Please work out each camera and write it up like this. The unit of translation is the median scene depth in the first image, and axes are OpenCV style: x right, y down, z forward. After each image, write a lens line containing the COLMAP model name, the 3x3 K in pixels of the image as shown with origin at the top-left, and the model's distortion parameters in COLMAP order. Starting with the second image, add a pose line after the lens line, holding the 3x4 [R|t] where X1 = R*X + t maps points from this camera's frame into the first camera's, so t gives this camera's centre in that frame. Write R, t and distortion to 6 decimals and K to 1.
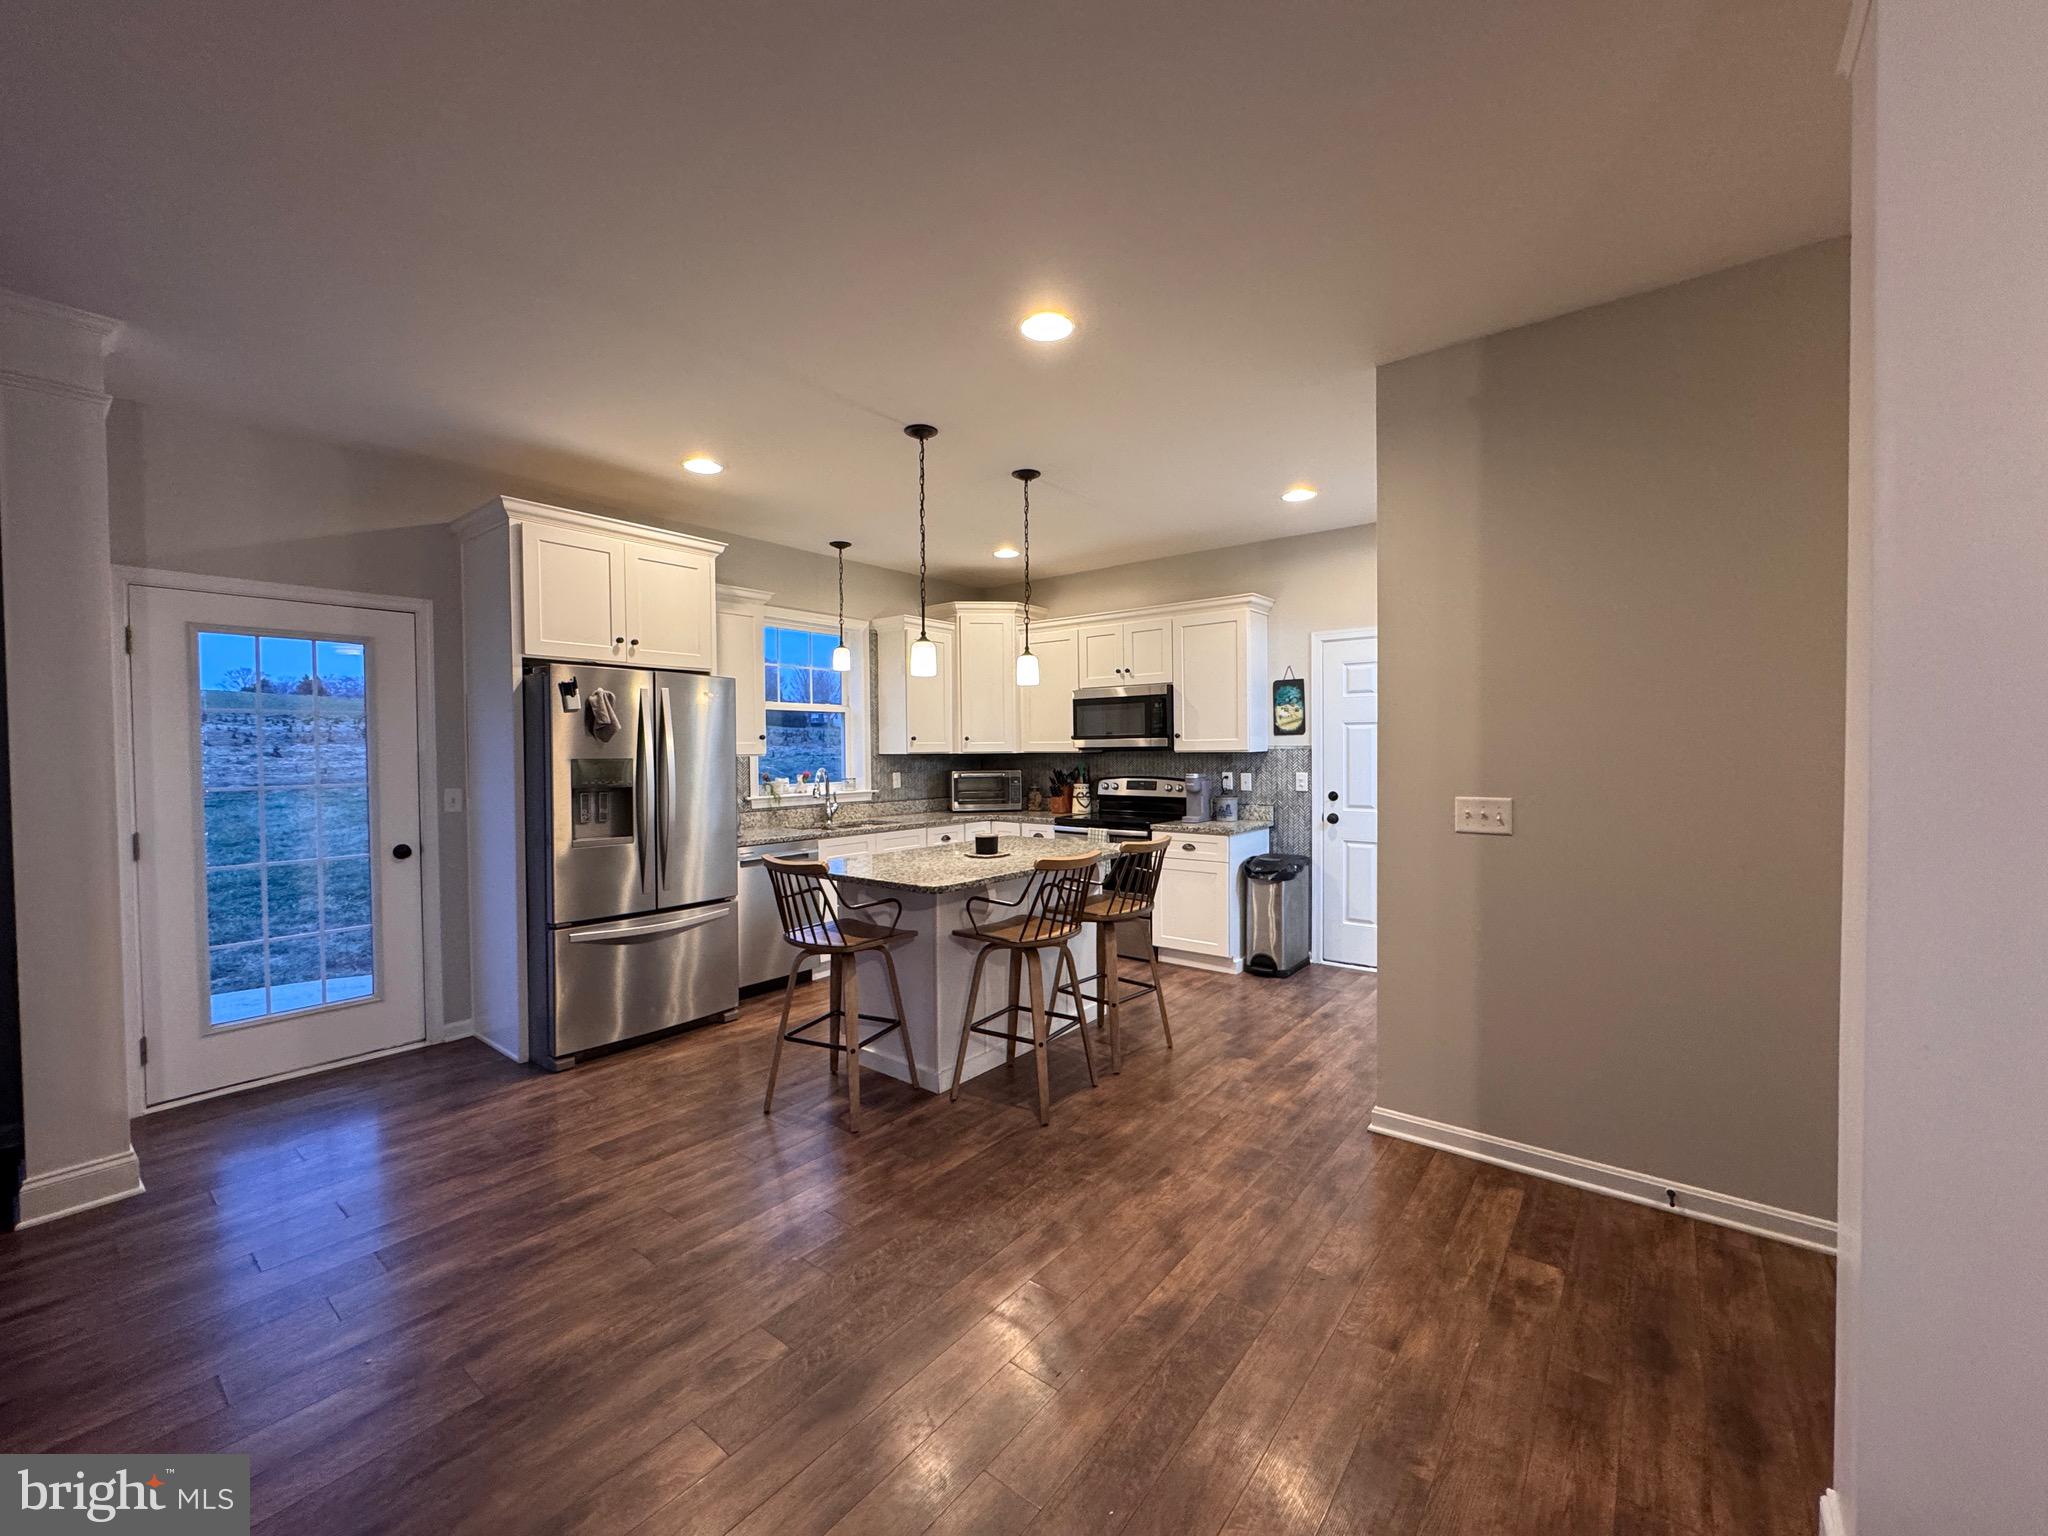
lens RADIAL K [[816.1, 0, 1023.4], [0, 816.1, 768.0], [0, 0, 1]] dist [-0.001353, 0.000317]
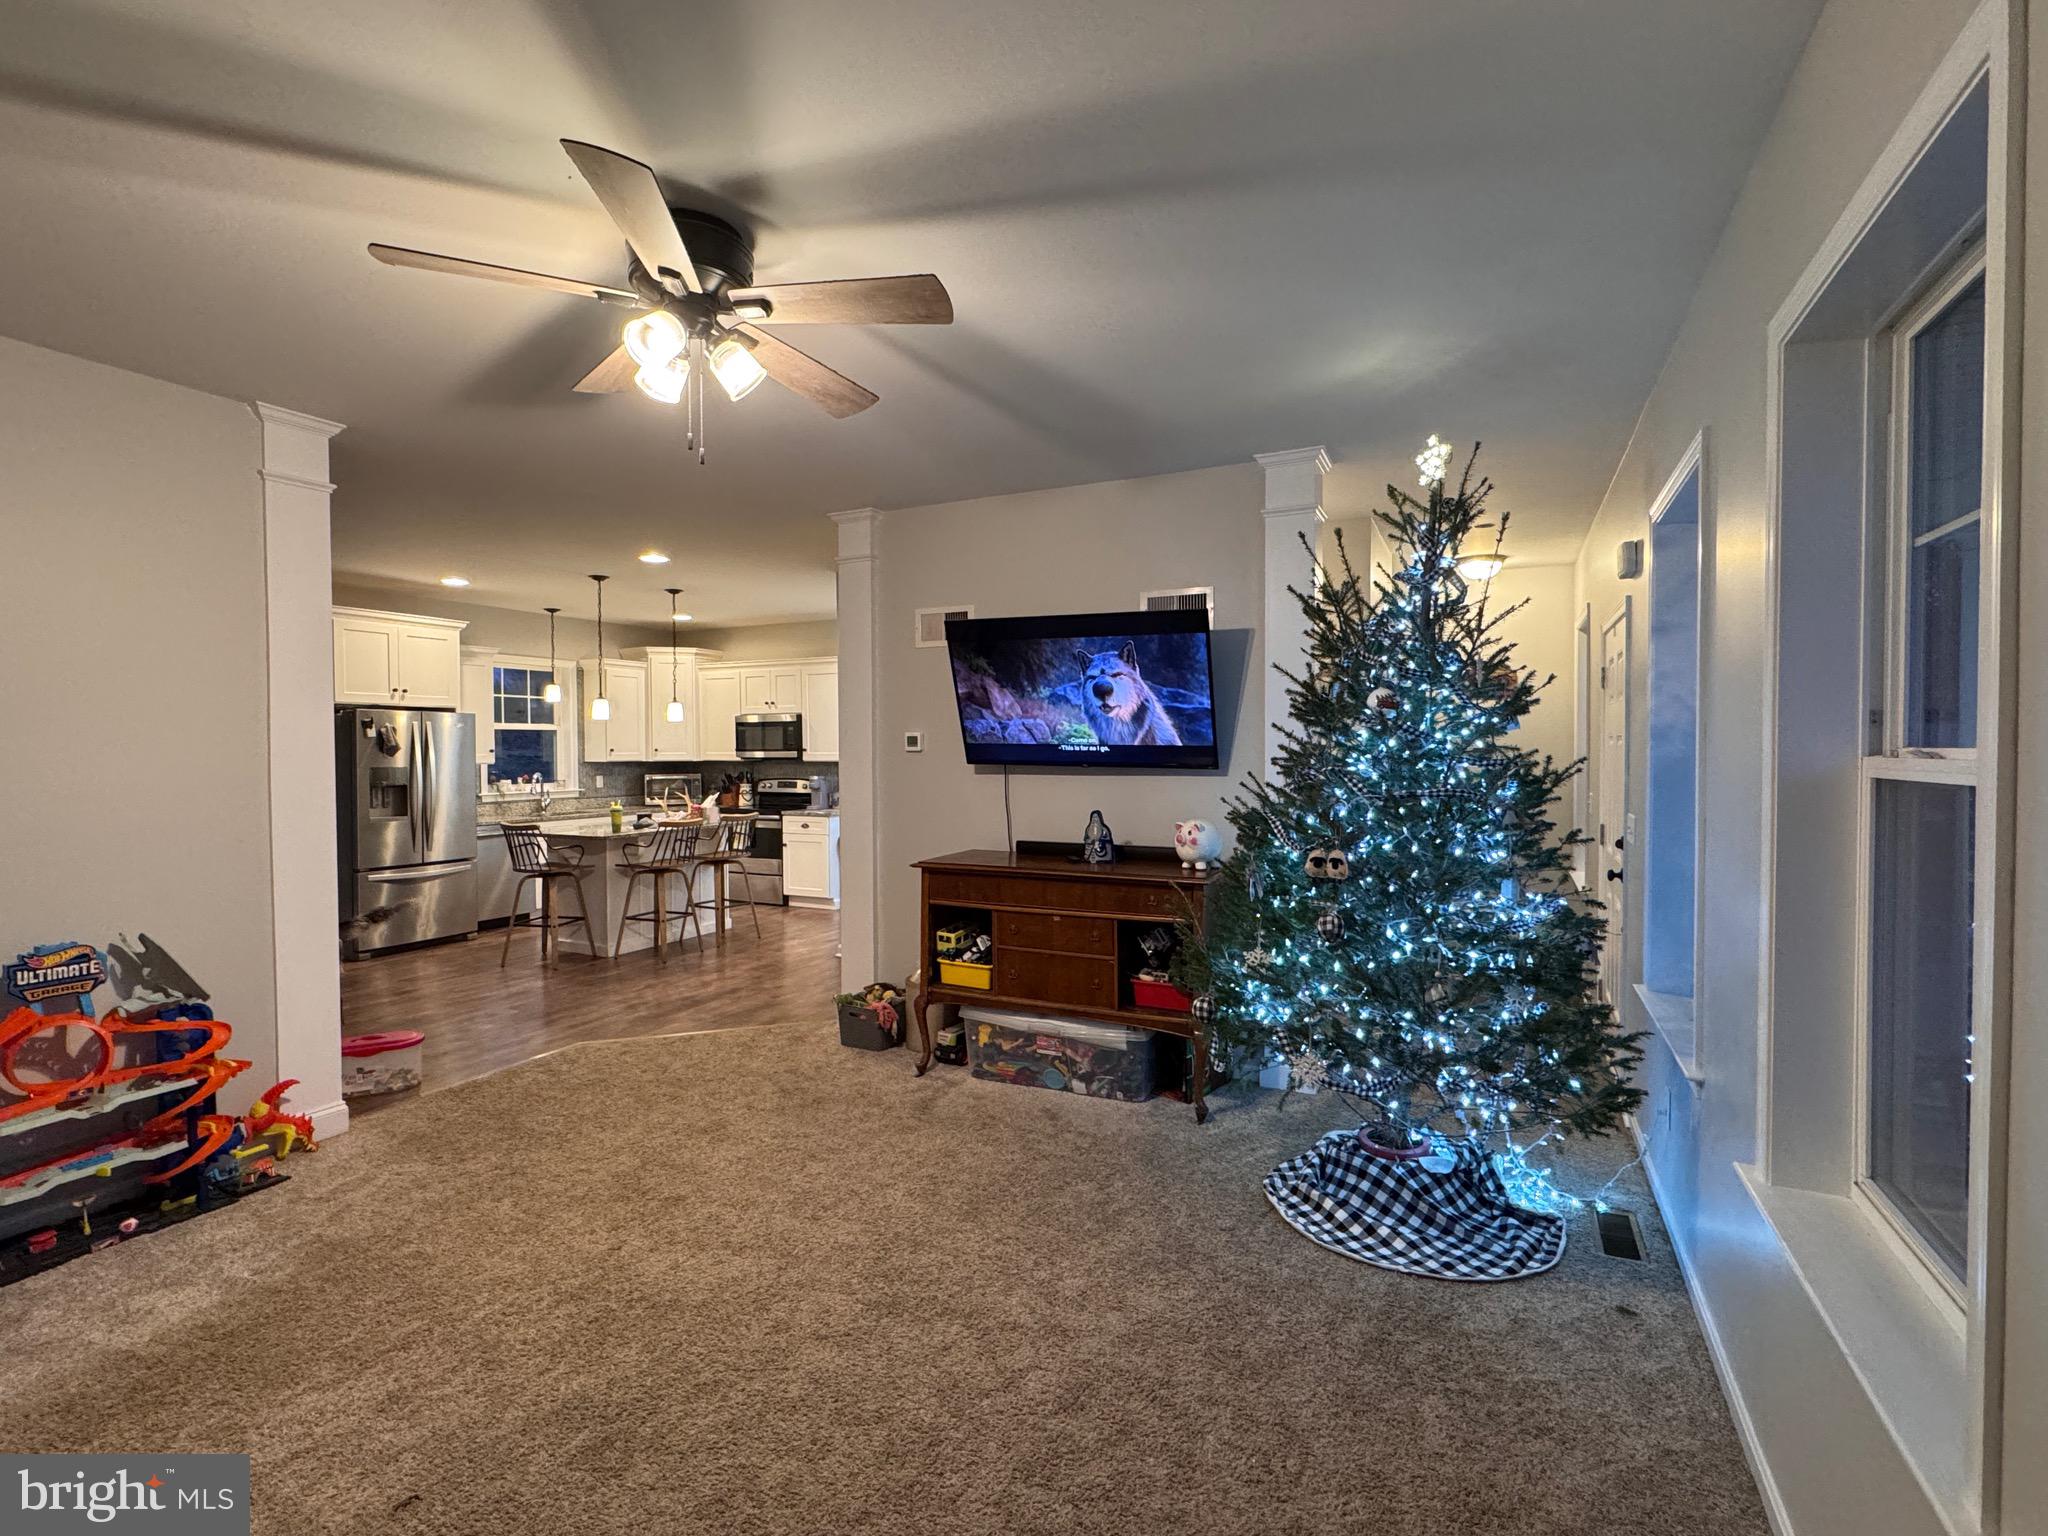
lens RADIAL K [[969.8, 0, 1020.0], [0, 969.8, 769.6], [0, 0, 1]] dist [-0.000376, -0.001016]
pose [[0.976763, 0.000050, 0.214324, 0.224792], [0.000269, 0.999999, -0.001462, -0.002598], [-0.214323, 0.001486, 0.976762, -0.879657]]
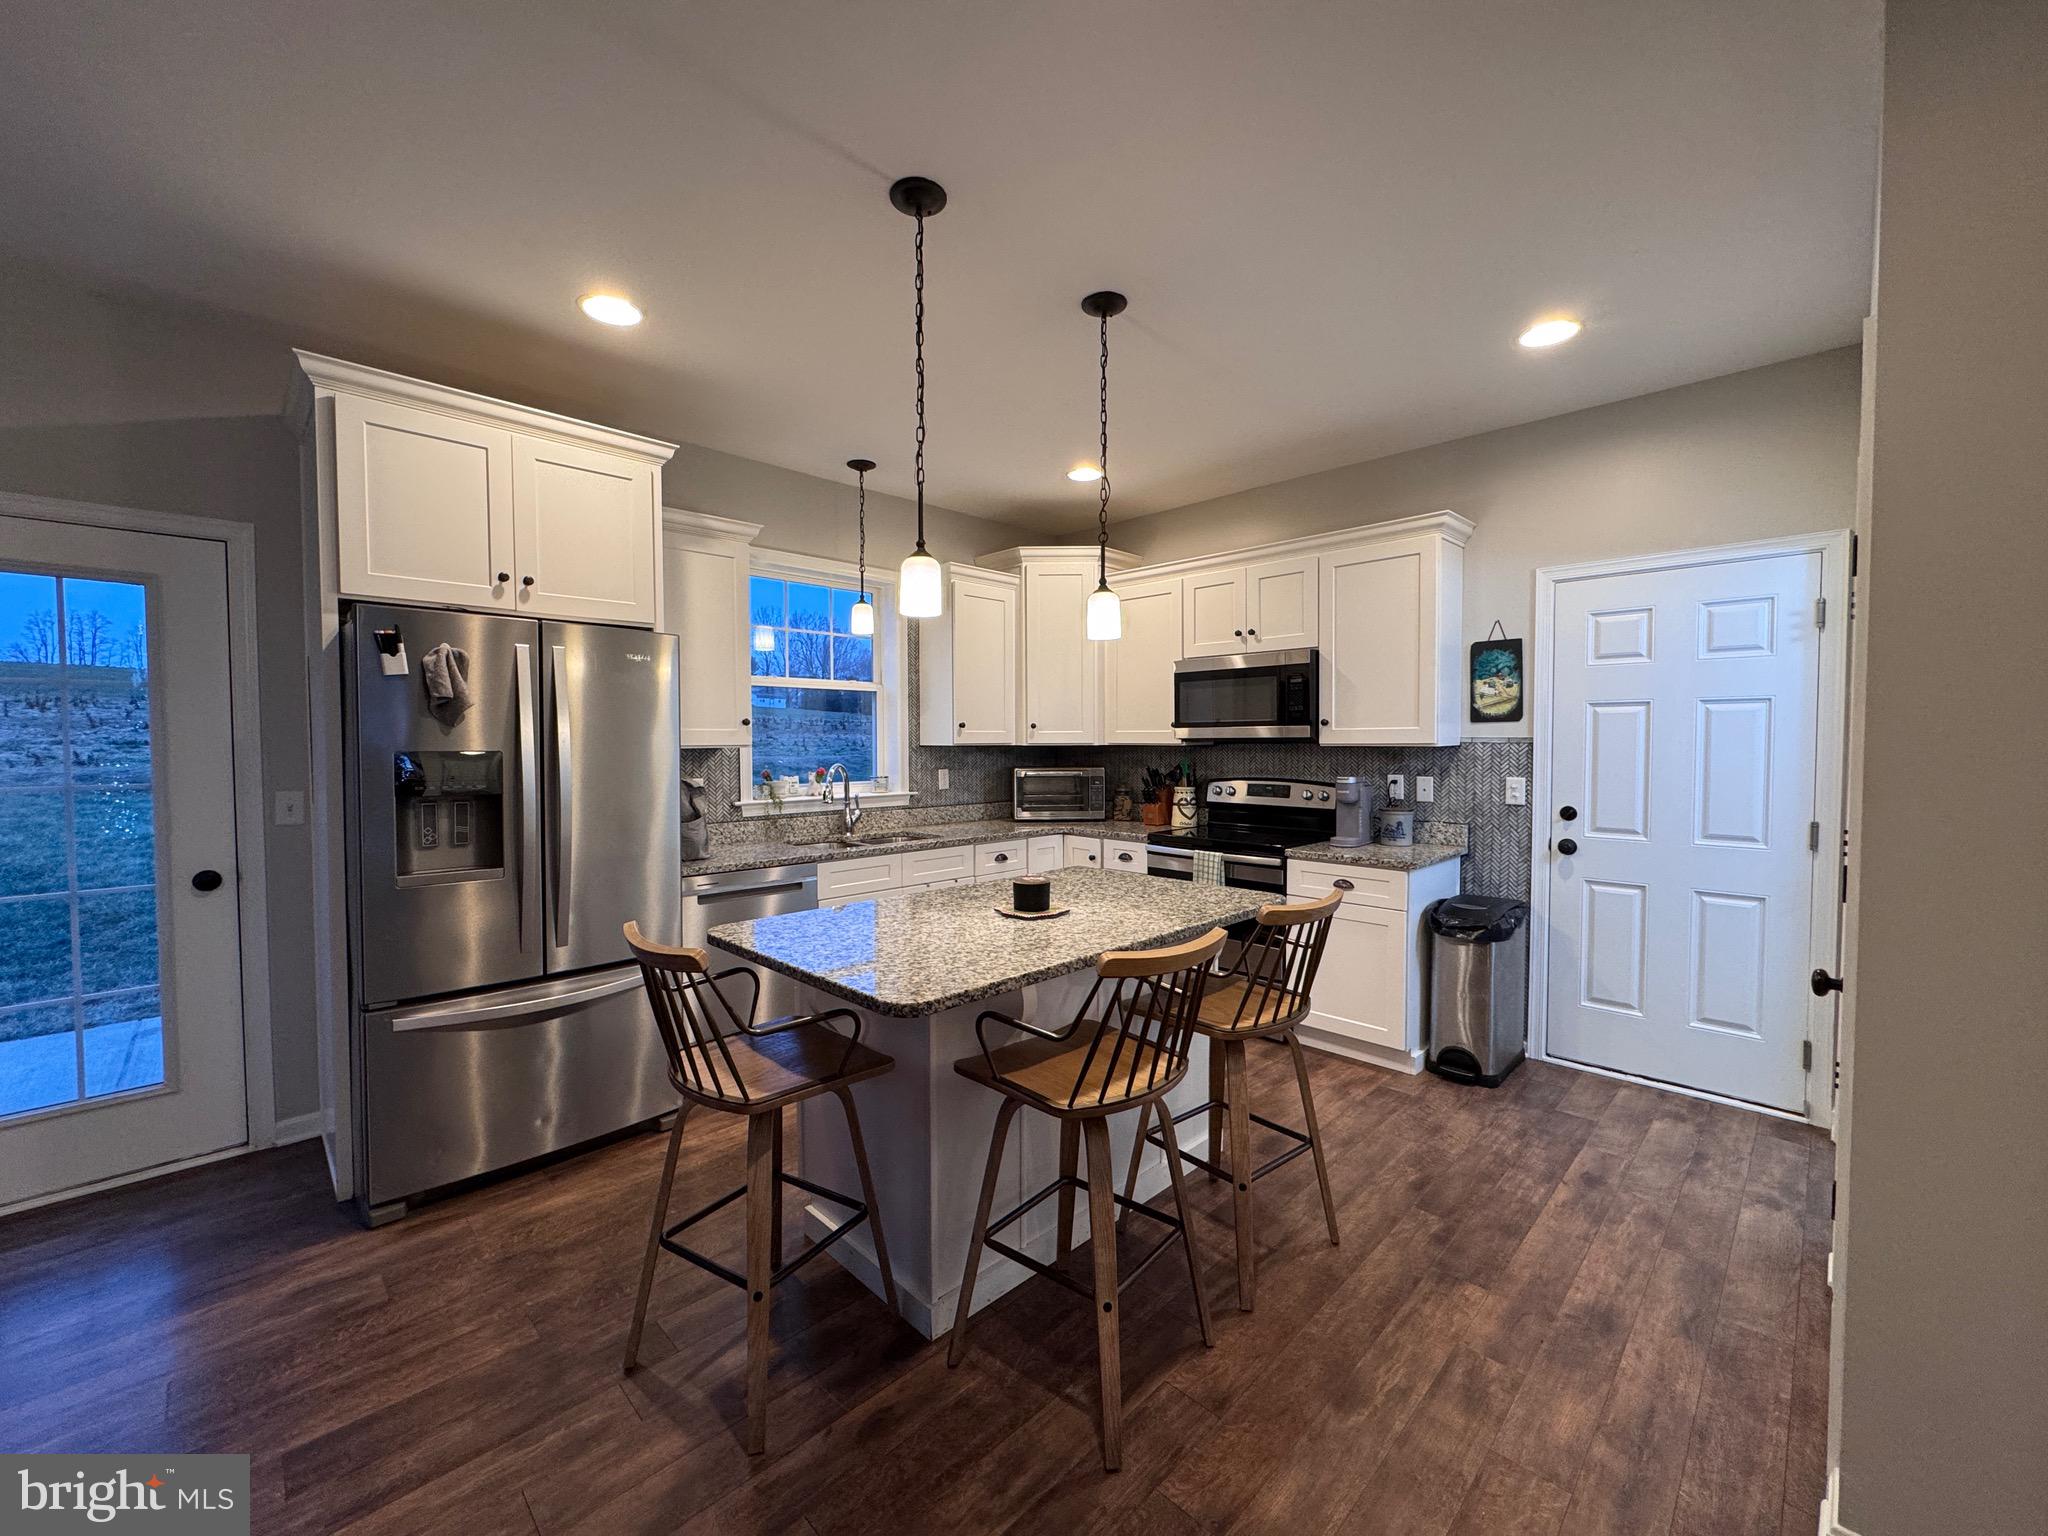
lens RADIAL K [[816.1, 0, 1024.7], [0, 816.1, 765.9], [0, 0, 1]] dist [-0.001353, 0.000317]
pose [[0.993014, 0.009675, -0.117601, 0.017499], [-0.008584, 0.999915, 0.009780, -0.007812], [0.117686, -0.008703, 0.993013, 0.312919]]
